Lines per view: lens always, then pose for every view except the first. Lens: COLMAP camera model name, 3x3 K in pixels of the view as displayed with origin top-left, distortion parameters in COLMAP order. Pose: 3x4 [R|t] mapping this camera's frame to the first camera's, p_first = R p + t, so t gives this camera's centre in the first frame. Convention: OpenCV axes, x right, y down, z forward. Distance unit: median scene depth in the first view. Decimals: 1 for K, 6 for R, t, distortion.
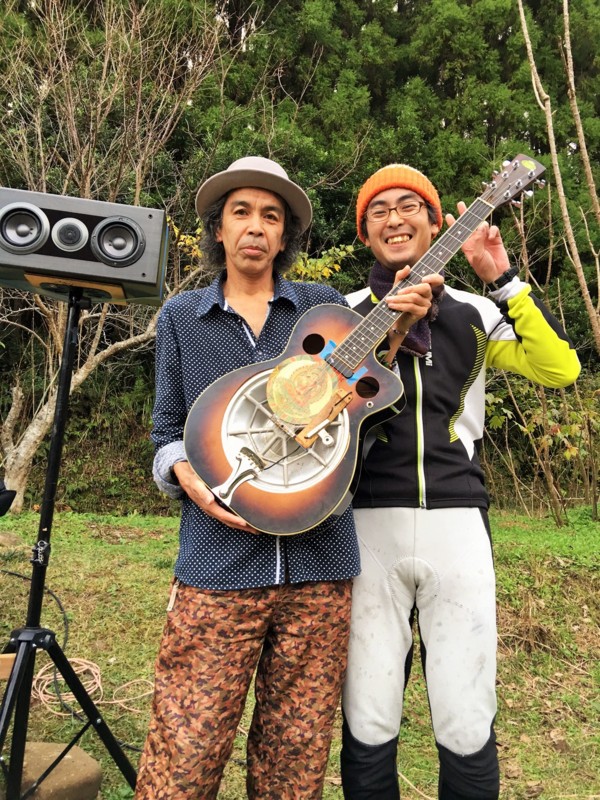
lens RADIAL K [[671.1, 0, 299.4], [0, 671.1, 395.5], [0, 0, 1]] dist [-0.040213, -0.016327]
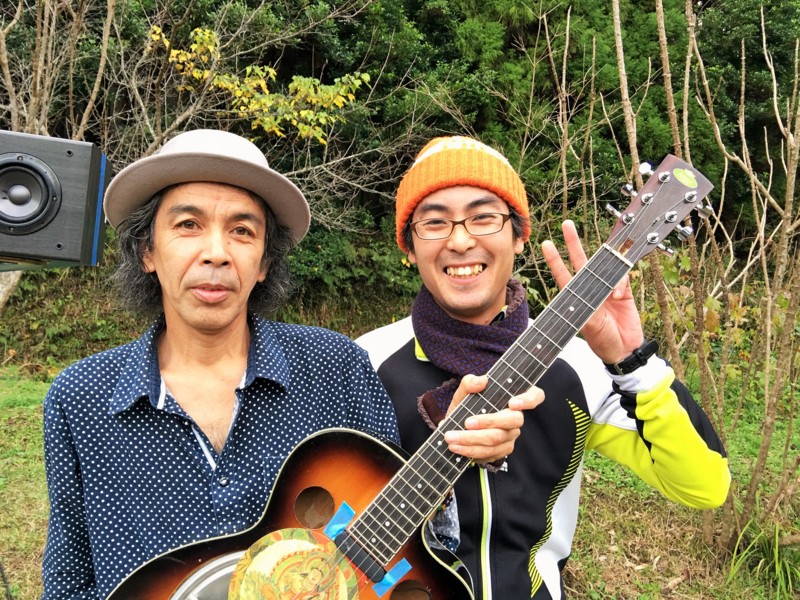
lens RADIAL K [[671.1, 0, 401.6], [0, 671.1, 303.4], [0, 0, 1]] dist [-0.040213, -0.016327]
pose [[0.990058, 0.014902, 0.139868, 0.010145], [-0.034595, 0.989625, 0.139445, -0.287006], [-0.136338, -0.142898, 0.980302, 0.422022]]
